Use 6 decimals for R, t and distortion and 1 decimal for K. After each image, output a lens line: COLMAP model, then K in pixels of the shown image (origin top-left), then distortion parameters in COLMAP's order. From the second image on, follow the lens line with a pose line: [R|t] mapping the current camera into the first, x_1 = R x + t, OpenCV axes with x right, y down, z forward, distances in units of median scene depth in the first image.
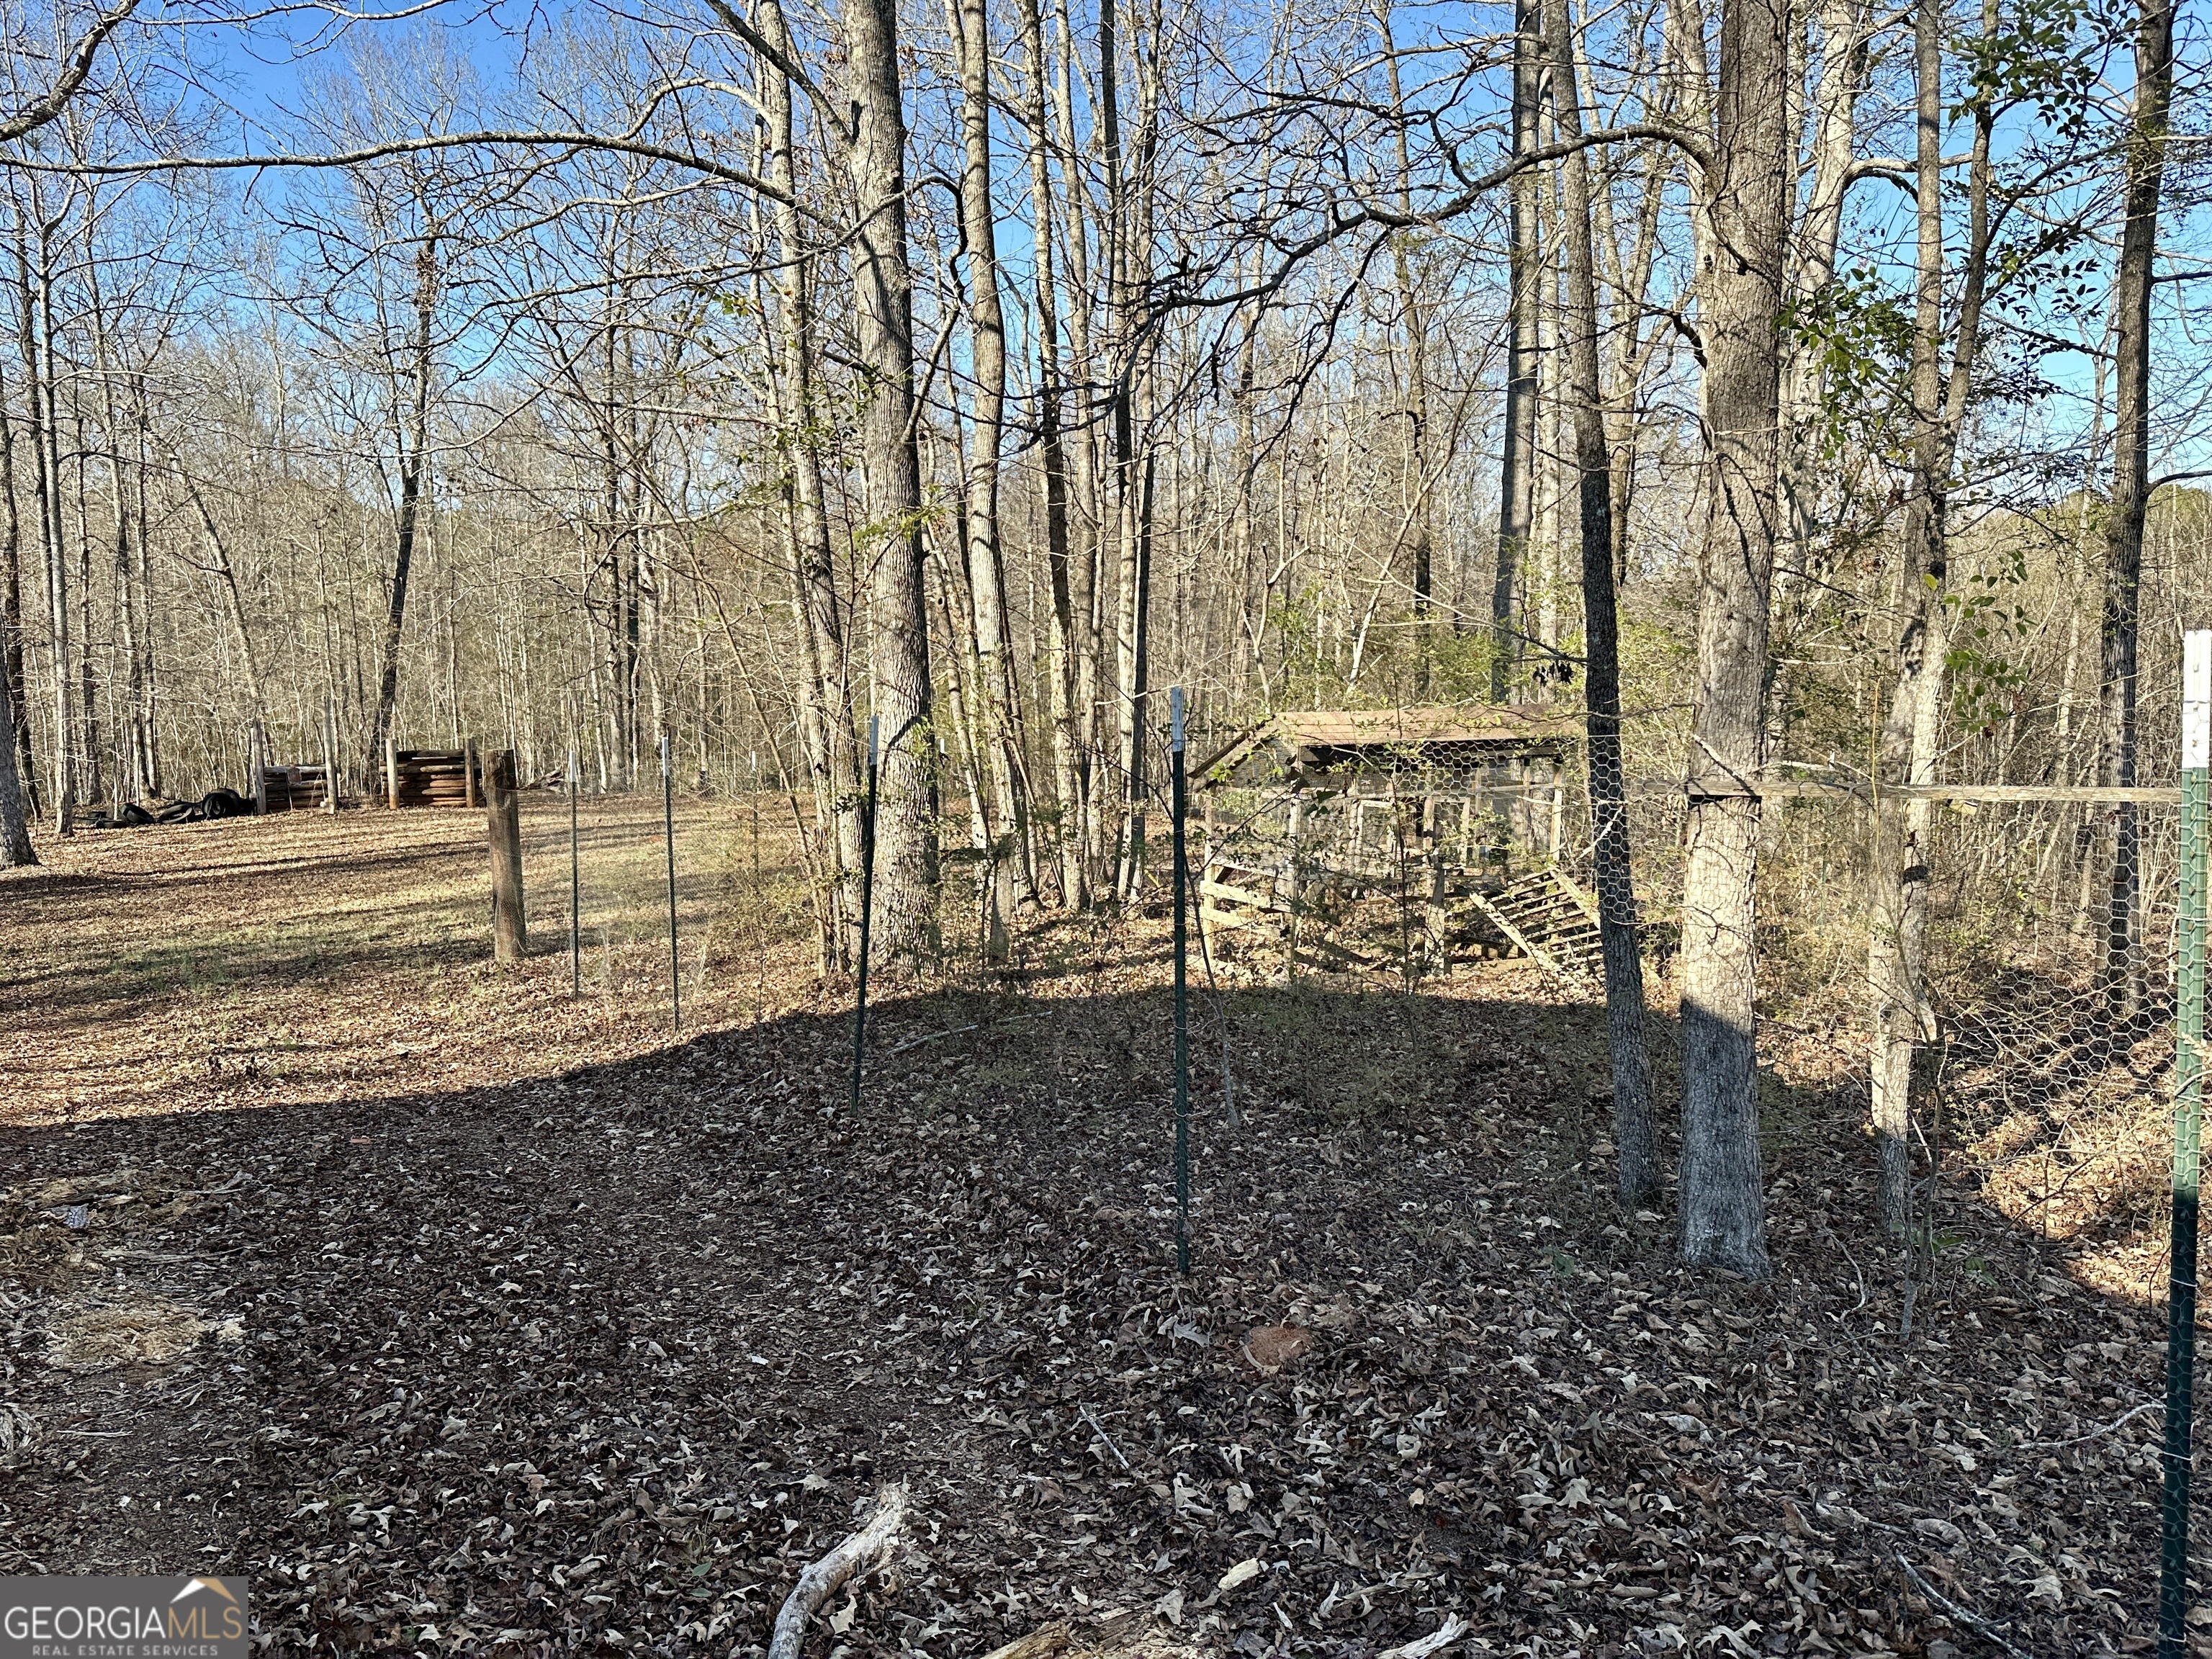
lens RADIAL K [[1581.4, 0, 1121.5], [0, 1581.4, 829.5], [0, 0, 1]] dist [0.048573, -0.049863]
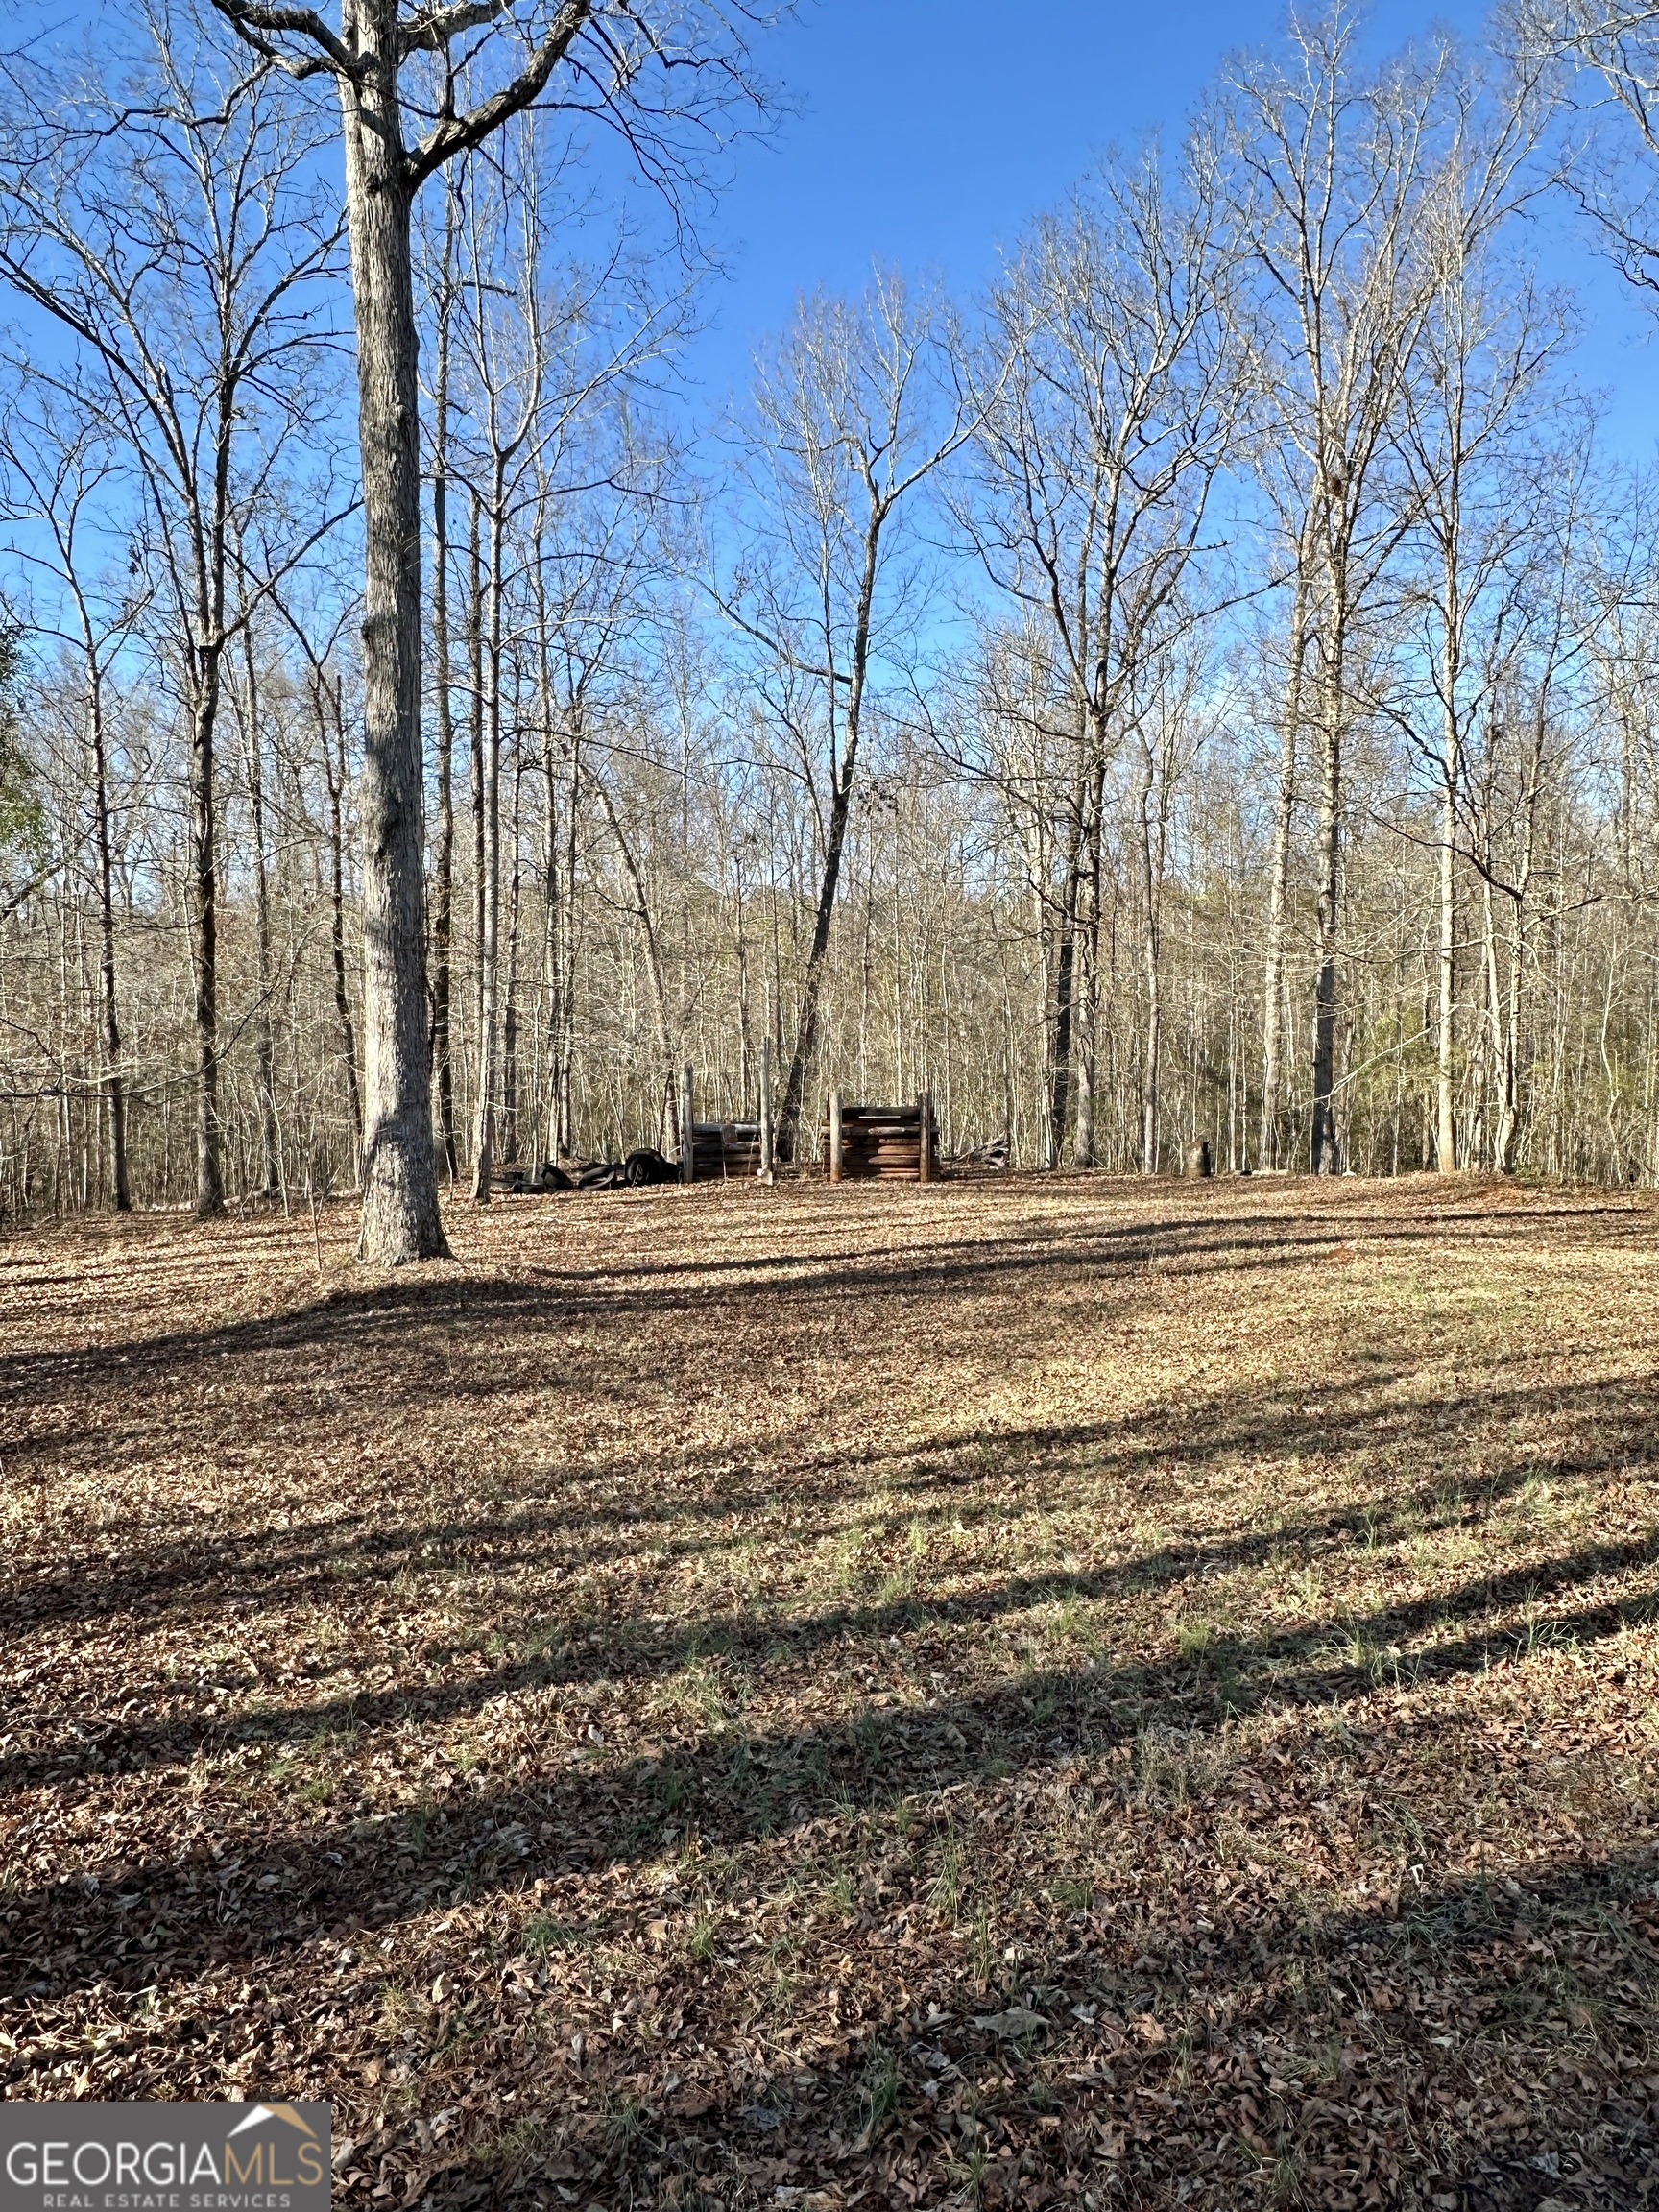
lens RADIAL K [[1495.0, 0, 821.4], [0, 1495.0, 1100.0], [0, 0, 1]] dist [-0.006699, -0.000124]
pose [[0.937272, 0.016134, -0.348226, -0.214062], [-0.040372, 0.997231, -0.062459, -0.006503], [0.346254, 0.072599, 0.935327, 0.316094]]
